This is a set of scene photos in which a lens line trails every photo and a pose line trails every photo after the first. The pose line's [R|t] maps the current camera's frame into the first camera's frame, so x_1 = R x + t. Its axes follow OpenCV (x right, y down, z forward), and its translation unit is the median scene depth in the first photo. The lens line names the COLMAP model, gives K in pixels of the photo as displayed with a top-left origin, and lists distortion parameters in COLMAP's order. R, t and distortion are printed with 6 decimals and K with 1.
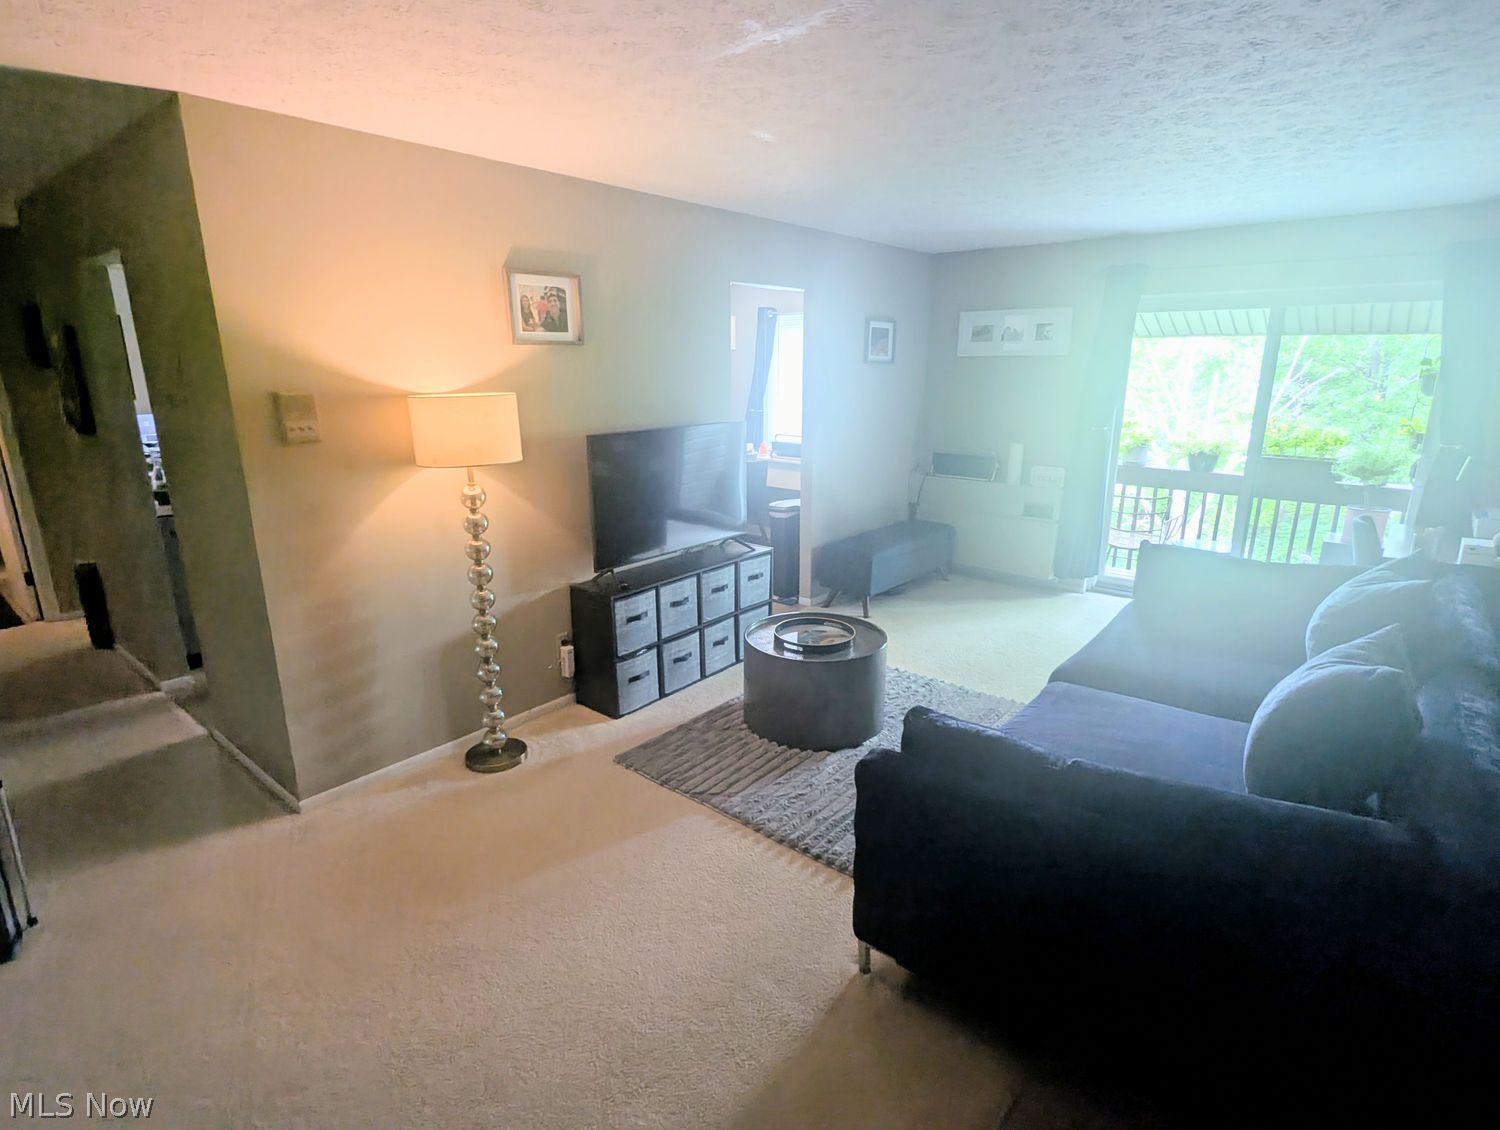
lens RADIAL K [[765.6, 0, 750.0], [0, 765.6, 565.0], [0, 0, 1]] dist [0.000909, -0.000143]
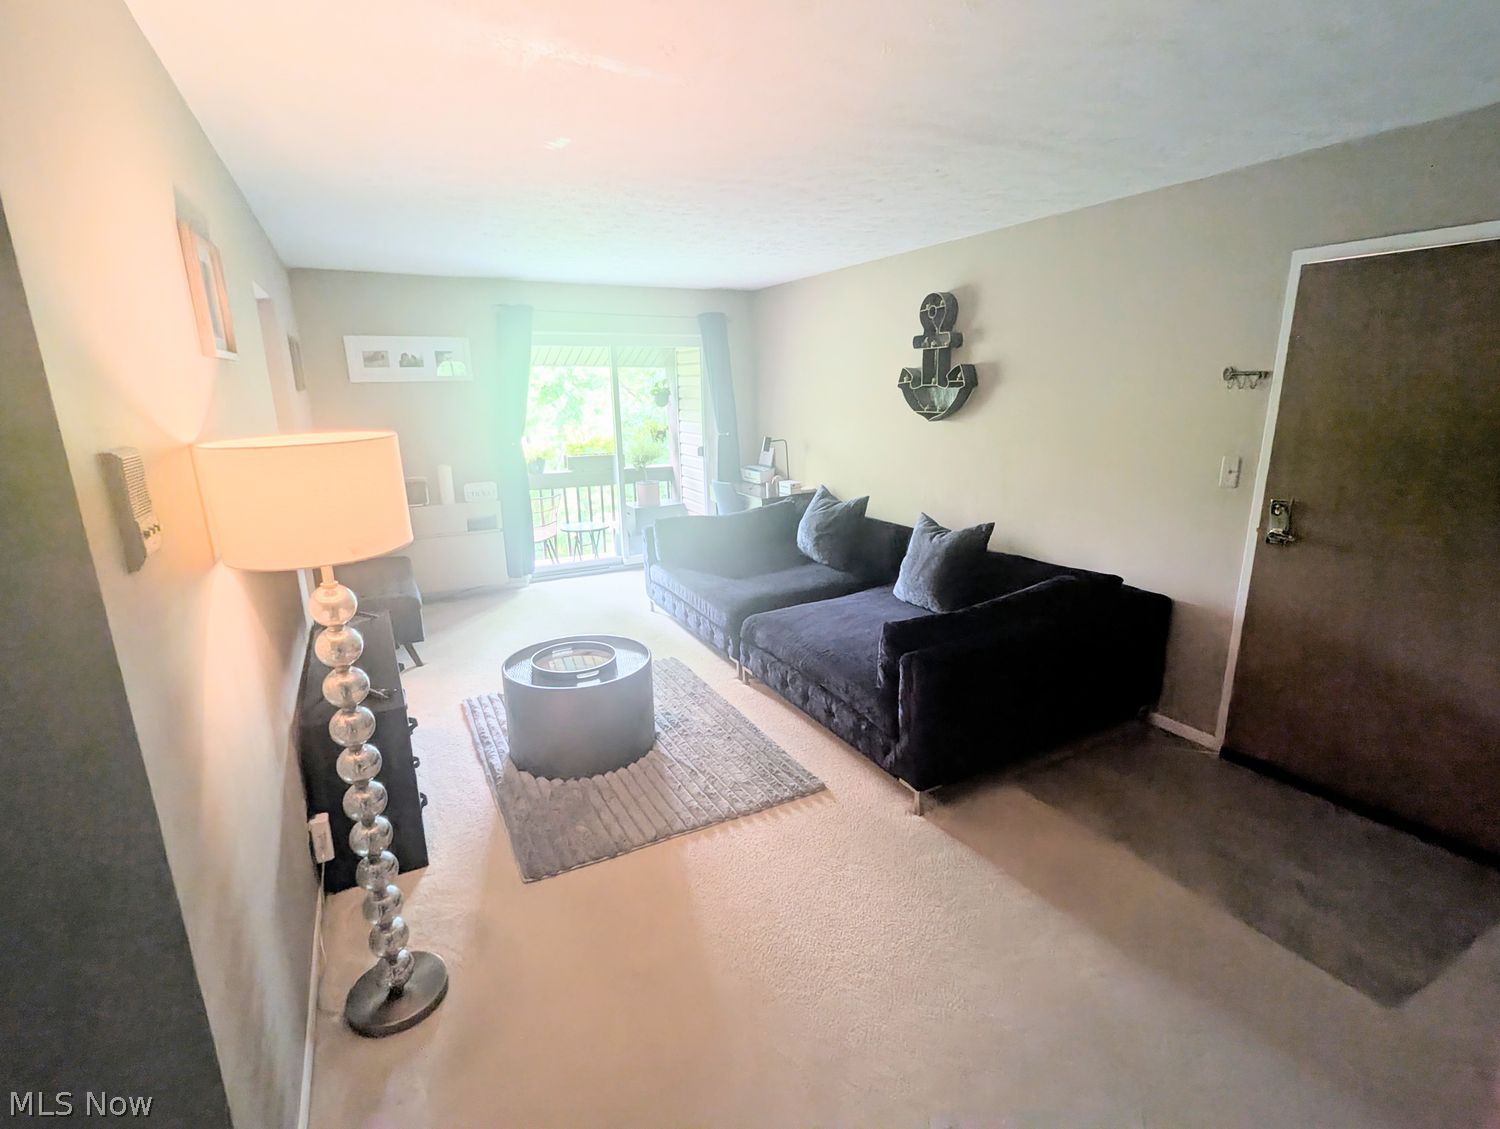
lens RADIAL K [[708.5, 0, 750.0], [0, 708.5, 564.5], [0, 0, 1]] dist [-0.001102, -0.000673]
pose [[0.395387, -0.227625, 0.889863, -0.386030], [0.246427, 0.959577, 0.135964, -0.060324], [-0.884841, 0.165527, 0.435497, 0.244166]]
